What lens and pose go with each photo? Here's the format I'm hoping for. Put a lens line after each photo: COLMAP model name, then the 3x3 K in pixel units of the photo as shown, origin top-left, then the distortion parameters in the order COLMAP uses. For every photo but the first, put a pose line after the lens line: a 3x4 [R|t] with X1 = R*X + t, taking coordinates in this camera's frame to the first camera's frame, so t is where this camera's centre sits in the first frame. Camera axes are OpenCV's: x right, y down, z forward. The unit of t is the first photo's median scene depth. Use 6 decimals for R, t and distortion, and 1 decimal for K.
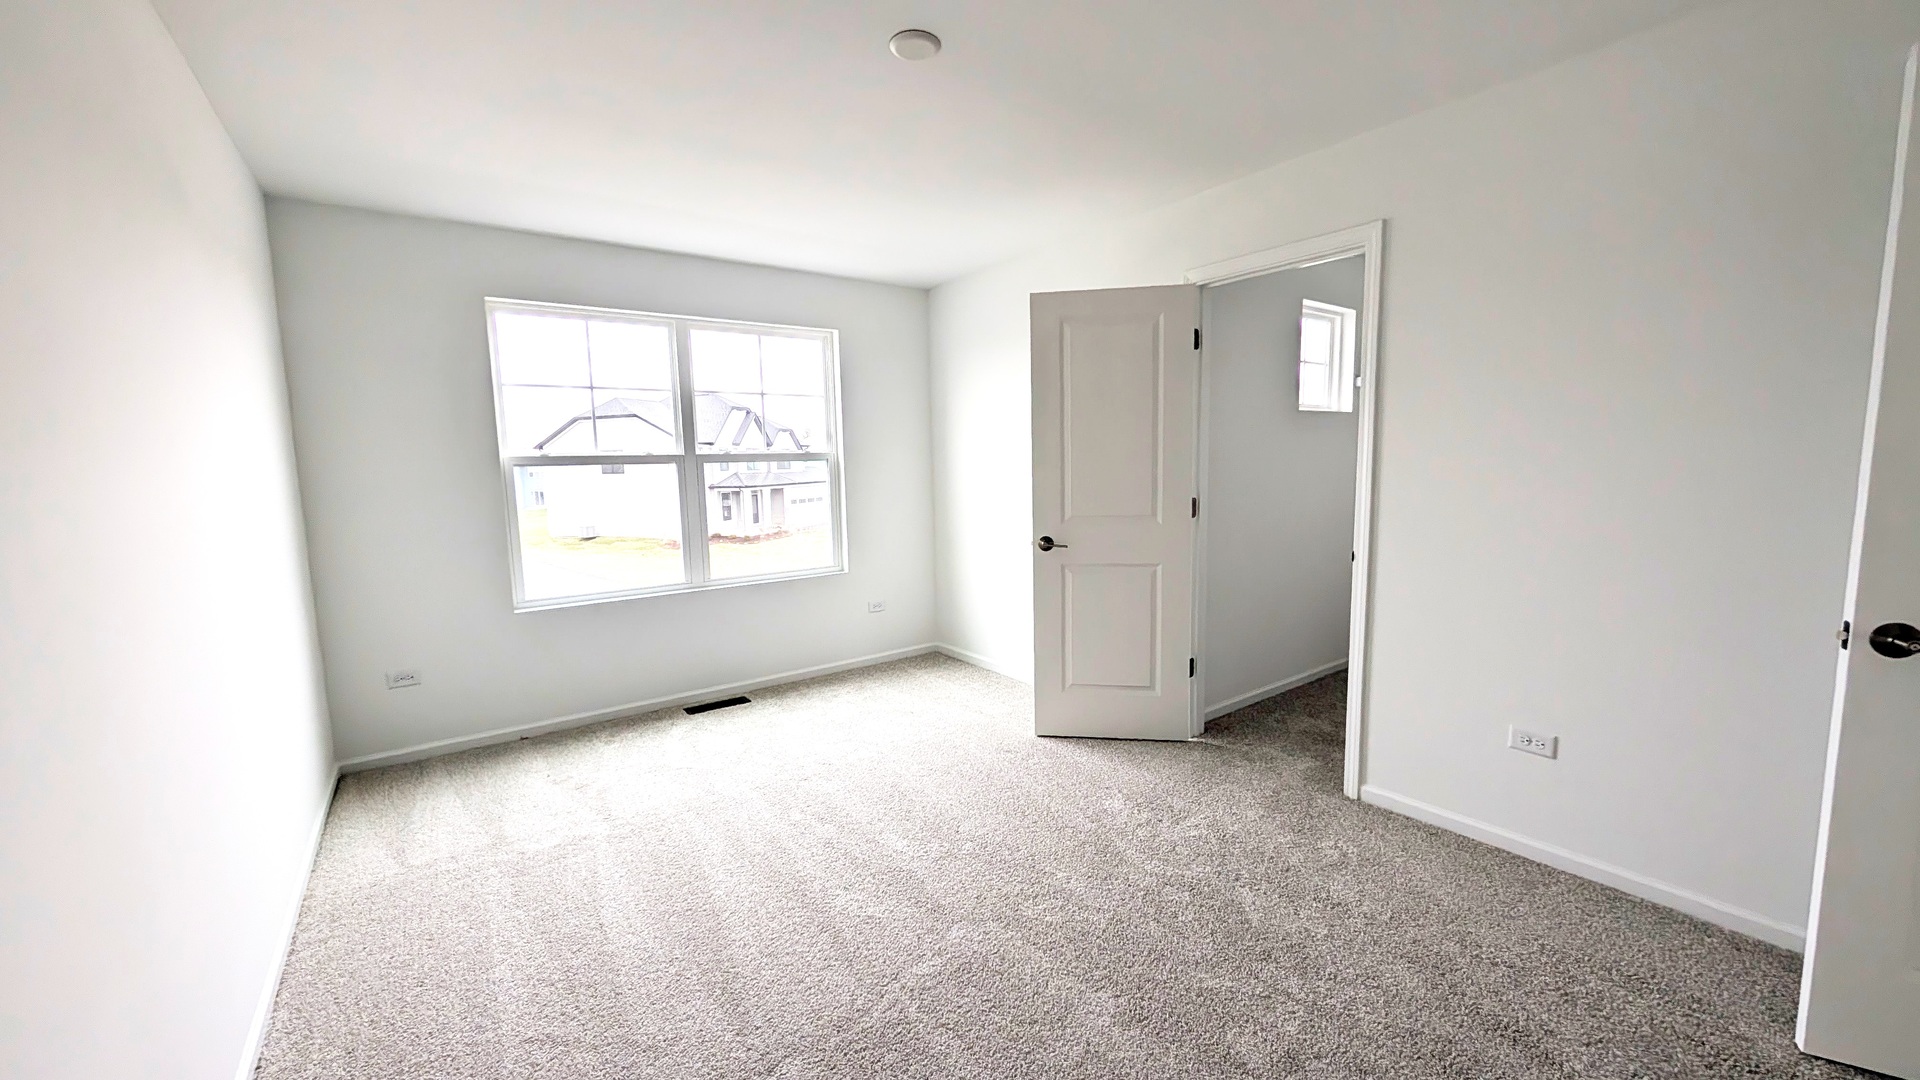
lens RADIAL K [[727.6, 0, 960.9], [0, 727.6, 549.1], [0, 0, 1]] dist [0.000141, 0.000123]
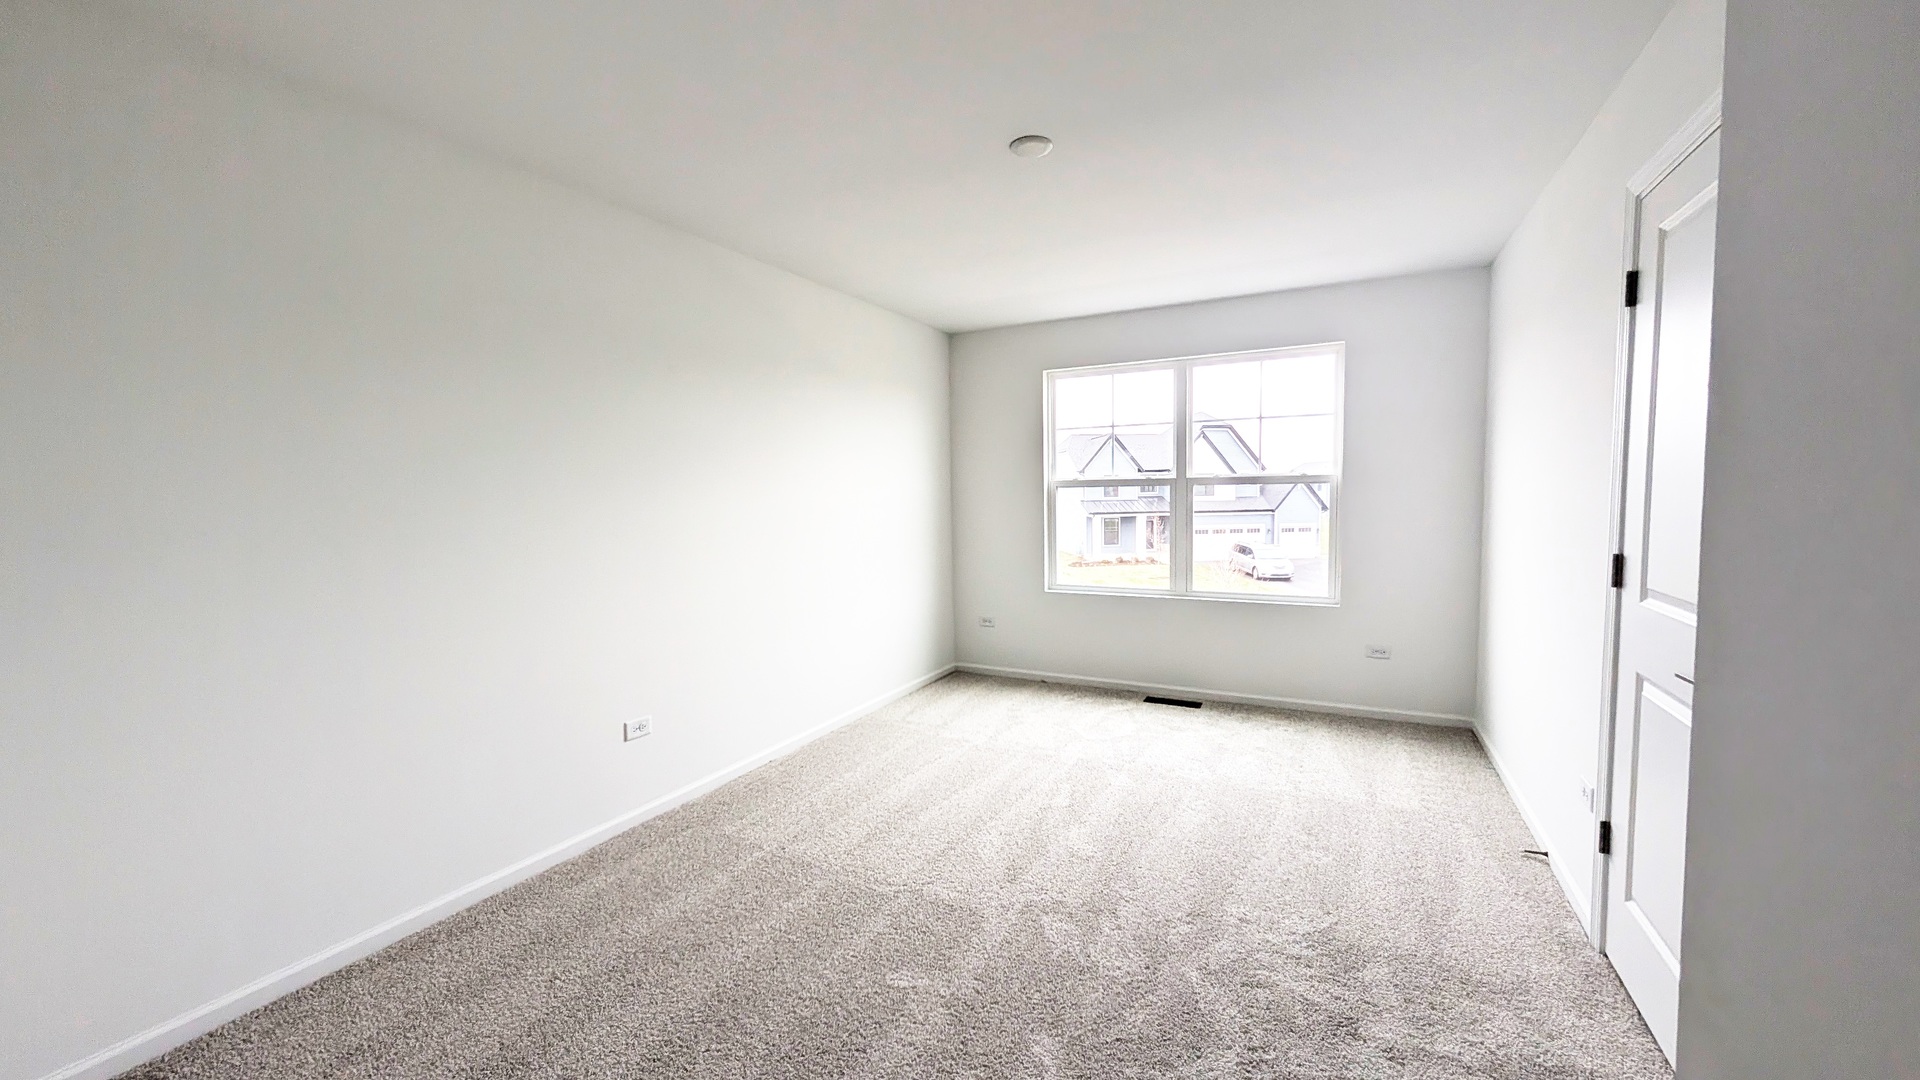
lens RADIAL K [[727.6, 0, 960.9], [0, 727.6, 549.1], [0, 0, 1]] dist [0.000141, 0.000123]
pose [[0.436736, 0.090543, -0.895022, 0.508090], [-0.099597, 0.993672, 0.051923, -0.044893], [0.894059, 0.066464, 0.442990, 0.202012]]
